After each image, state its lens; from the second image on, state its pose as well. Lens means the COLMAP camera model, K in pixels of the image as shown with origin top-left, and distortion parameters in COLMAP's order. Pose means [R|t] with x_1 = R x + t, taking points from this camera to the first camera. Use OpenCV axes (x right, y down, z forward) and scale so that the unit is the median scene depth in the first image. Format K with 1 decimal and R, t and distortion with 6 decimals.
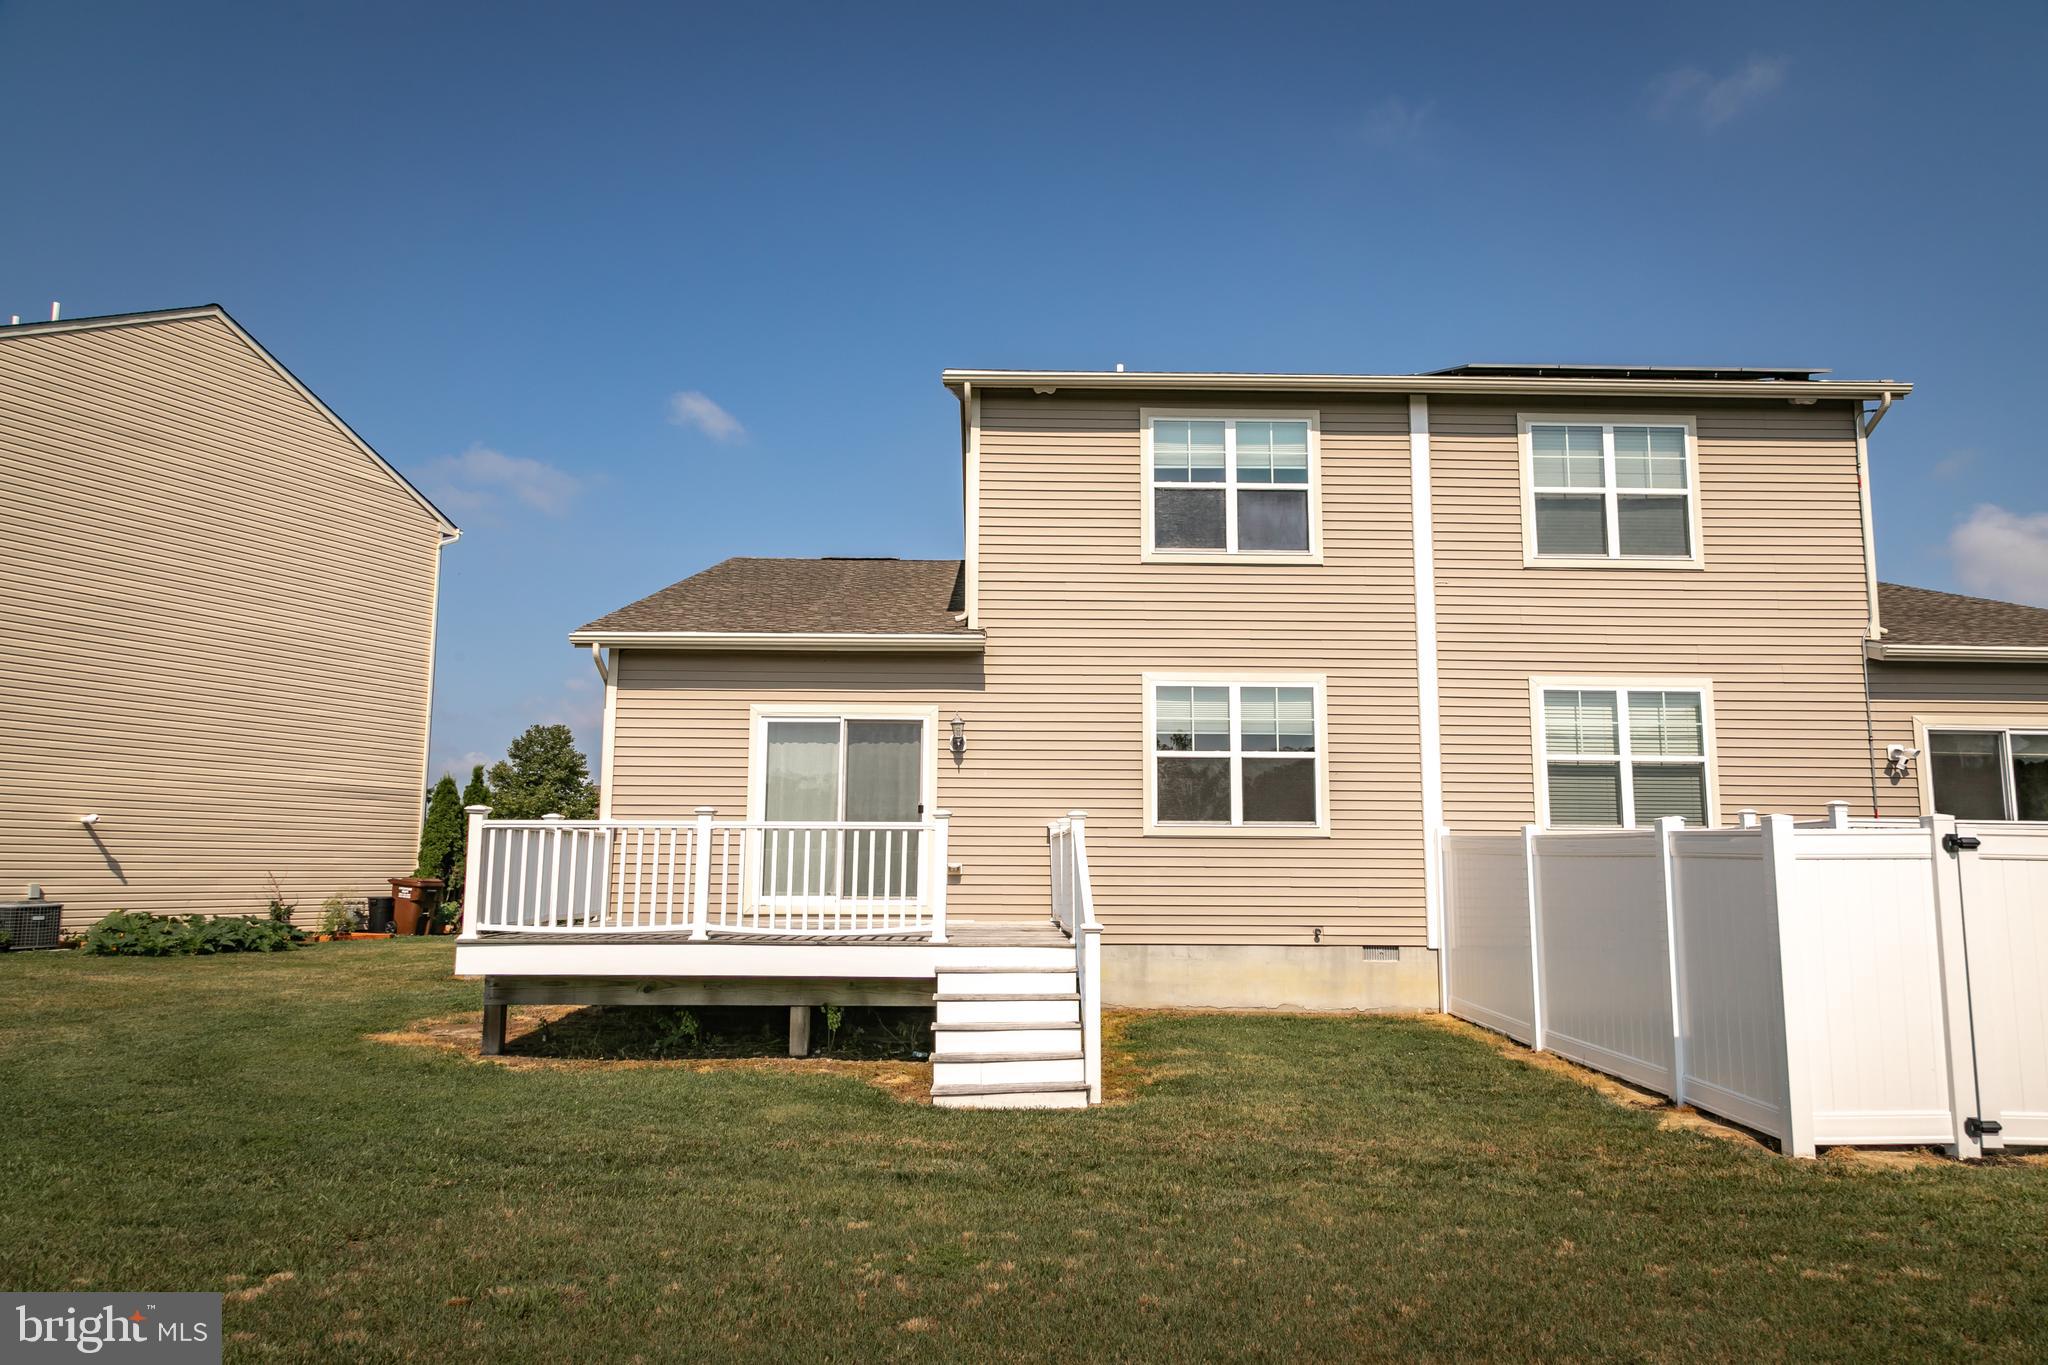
lens RADIAL K [[1565.1, 0, 1024.7], [0, 1565.1, 648.7], [0, 0, 1]] dist [0.040947, -0.000406]
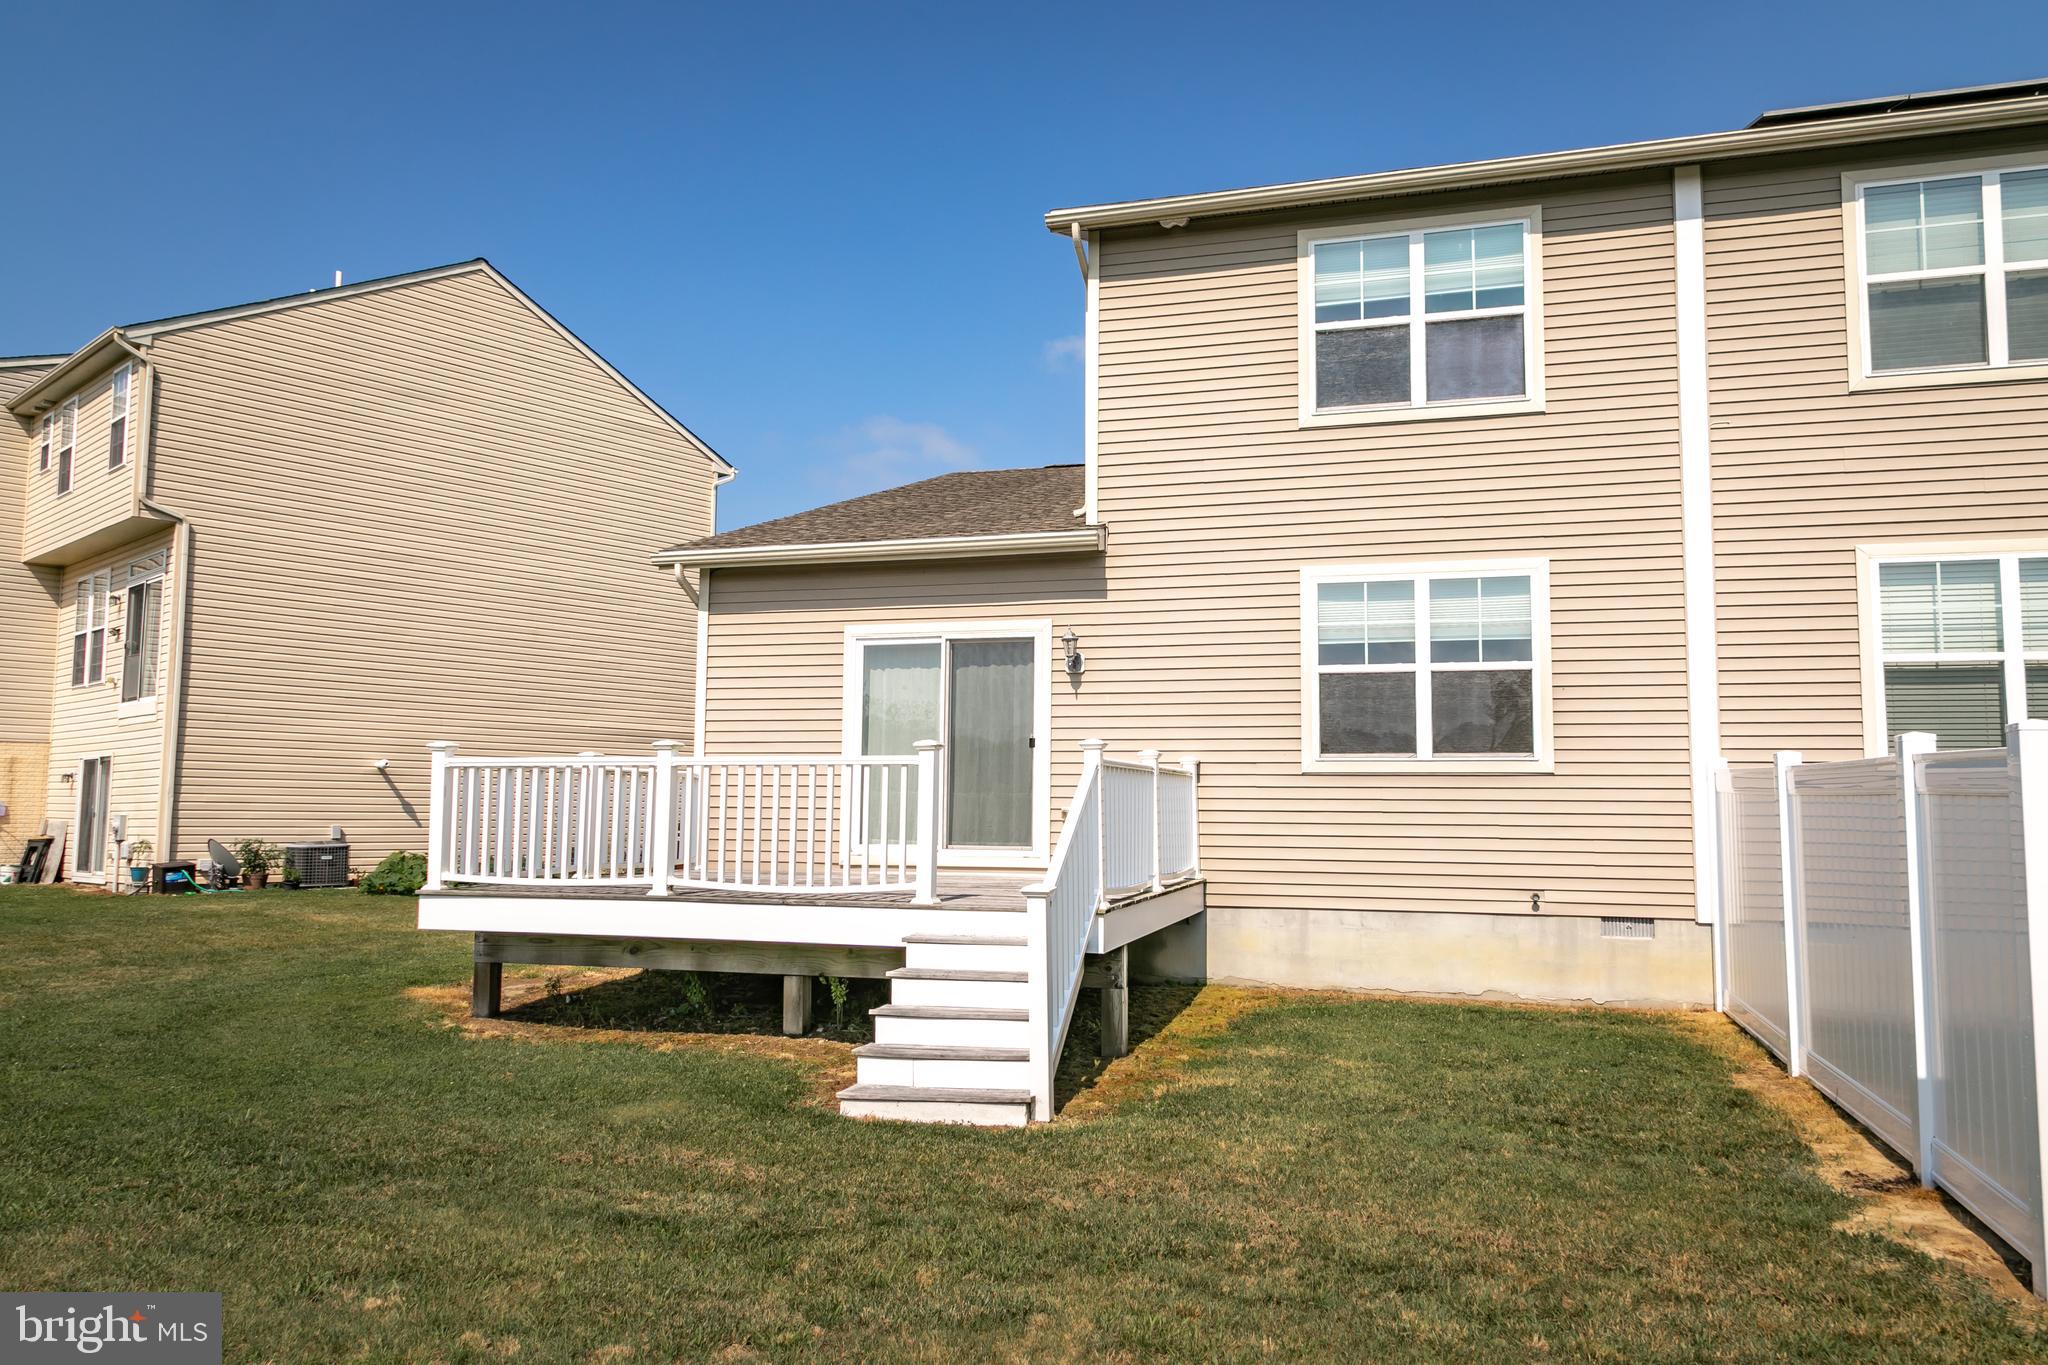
lens RADIAL K [[1594.4, 0, 978.6], [0, 1594.4, 669.1], [0, 0, 1]] dist [0.049464, -0.012505]
pose [[0.946777, -0.027837, -0.320684, 0.179045], [0.043246, 0.998222, 0.041027, 0.026413], [0.318971, -0.052712, 0.946297, 0.182761]]
